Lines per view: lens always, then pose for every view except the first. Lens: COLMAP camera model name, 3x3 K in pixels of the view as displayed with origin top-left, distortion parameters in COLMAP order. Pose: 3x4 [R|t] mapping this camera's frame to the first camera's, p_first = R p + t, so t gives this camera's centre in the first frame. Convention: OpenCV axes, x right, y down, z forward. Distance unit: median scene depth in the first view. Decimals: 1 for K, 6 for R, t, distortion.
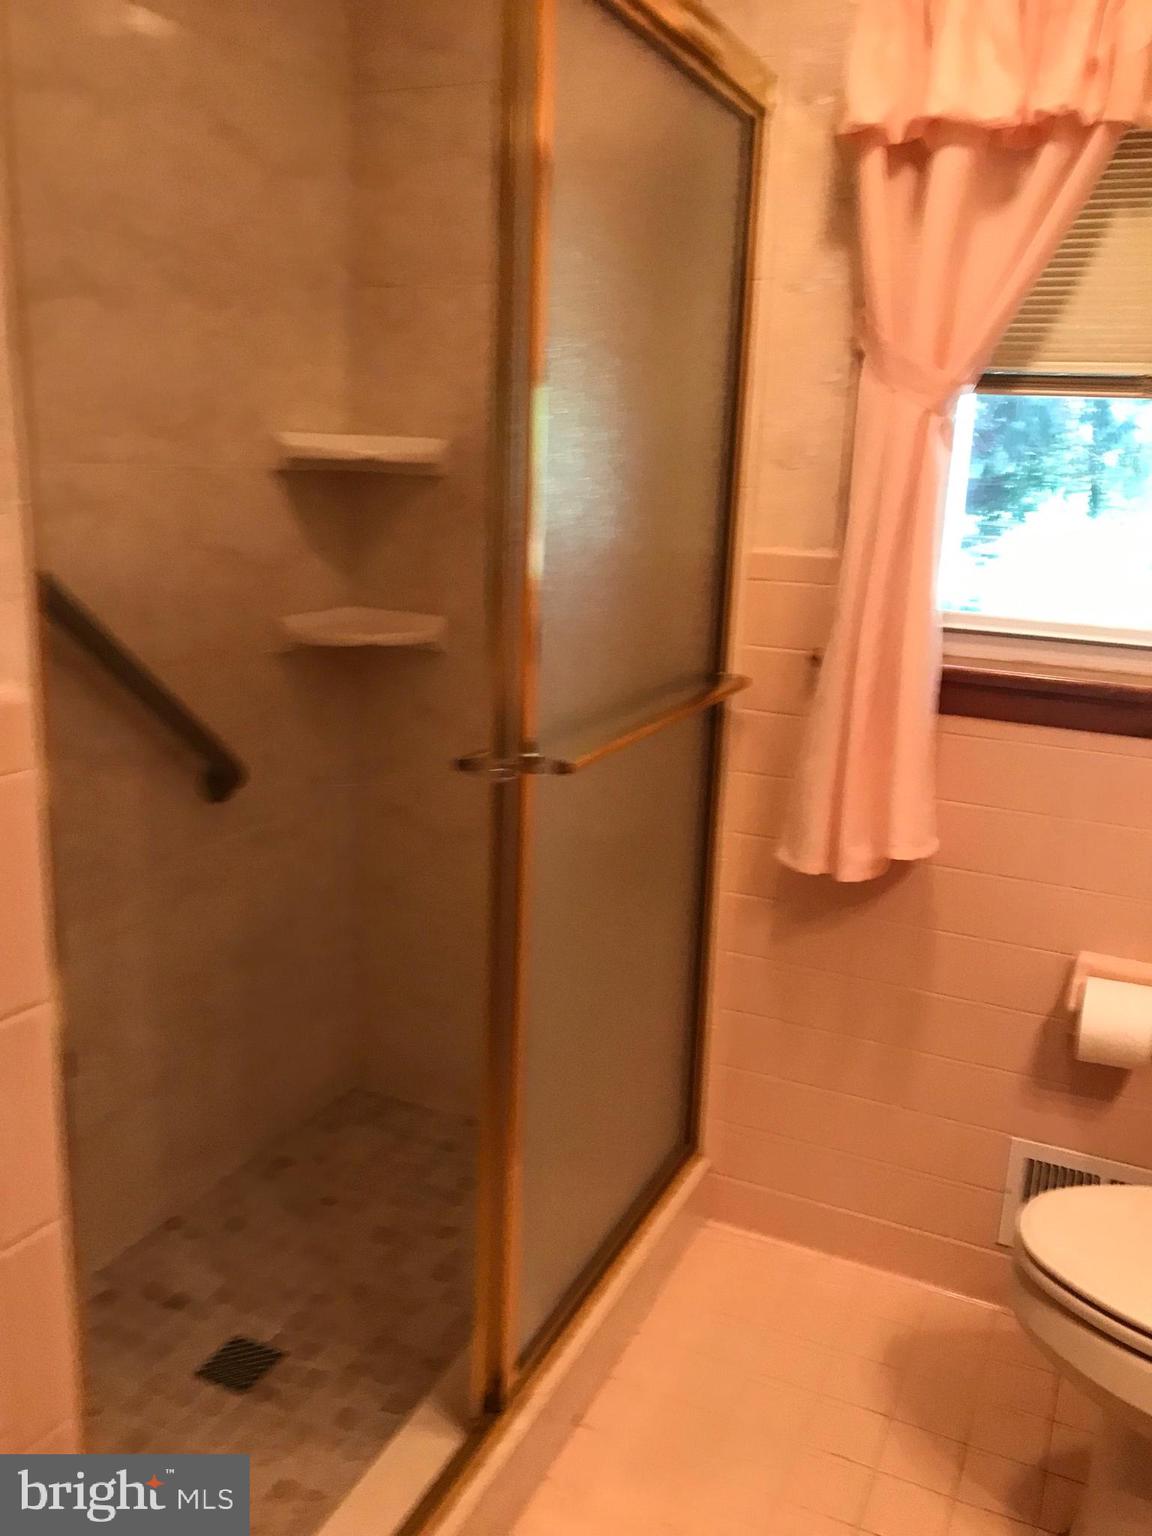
lens RADIAL K [[1262.2, 0, 566.2], [0, 1262.2, 759.4], [0, 0, 1]] dist [0.005692, -0.001633]
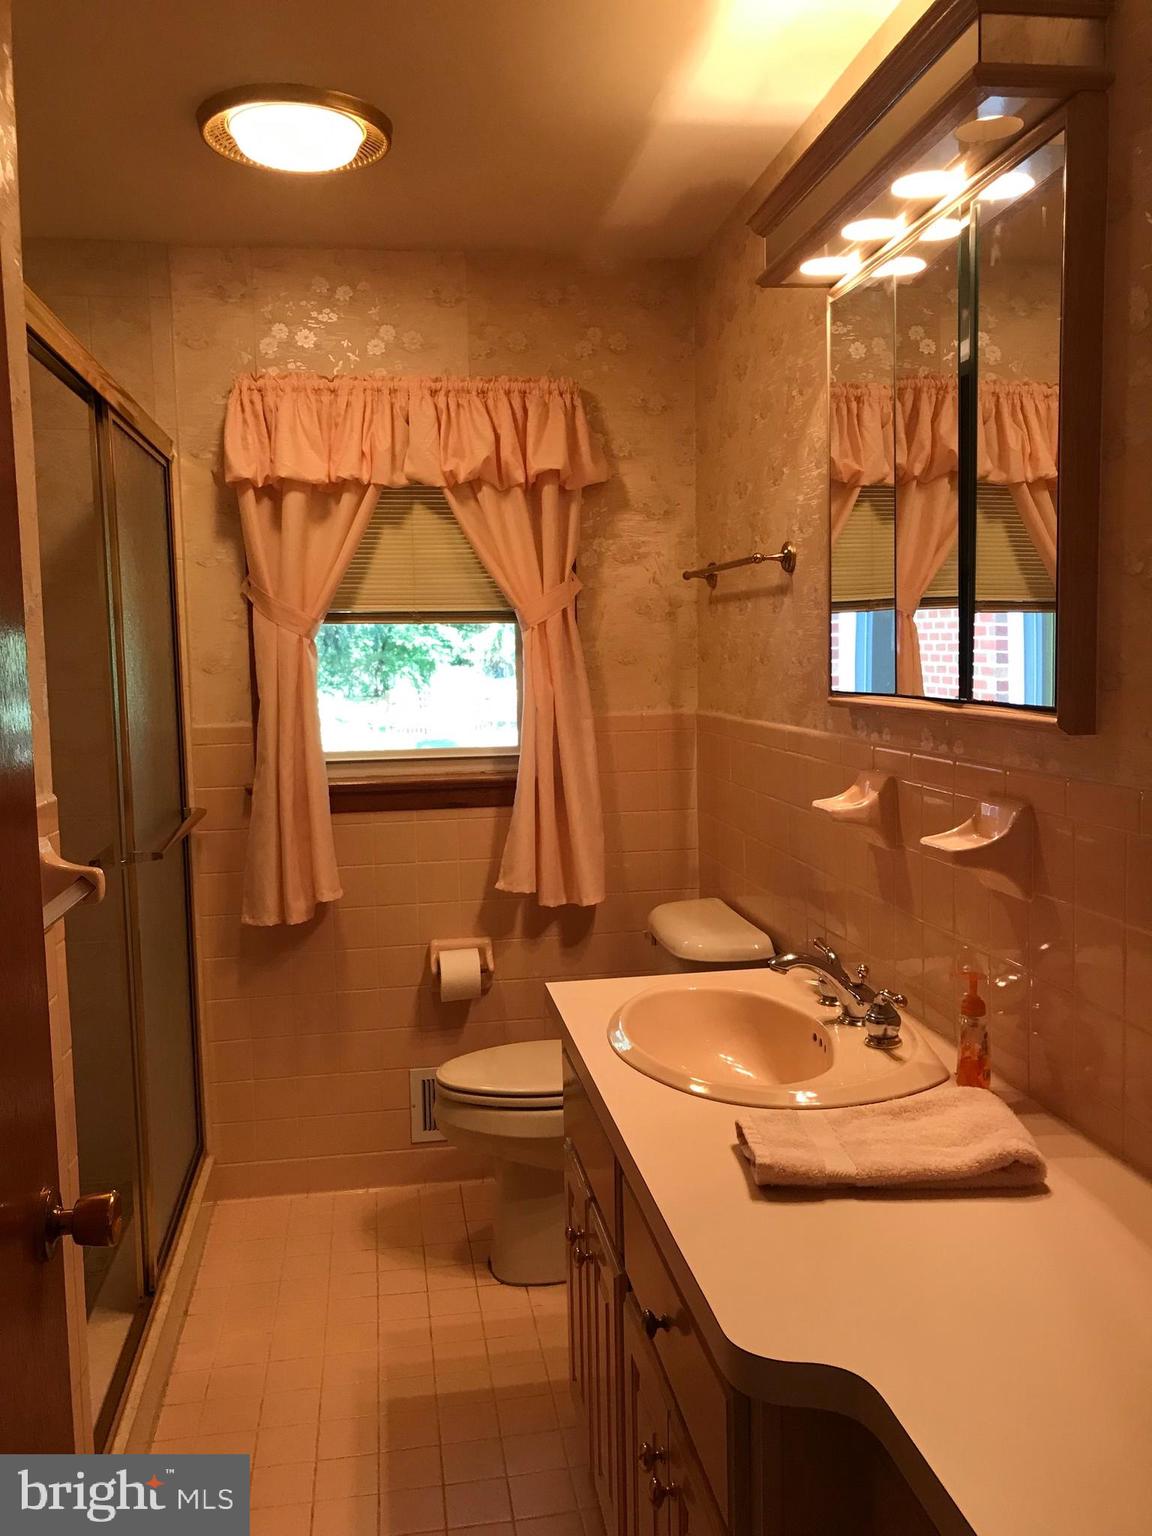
lens RADIAL K [[1262.2, 0, 566.2], [0, 1262.2, 759.4], [0, 0, 1]] dist [0.005692, -0.001633]
pose [[0.827867, -0.103221, 0.551345, -0.363066], [0.181947, 0.979192, -0.089880, 0.102626], [-0.530595, 0.174725, 0.829422, -0.558478]]
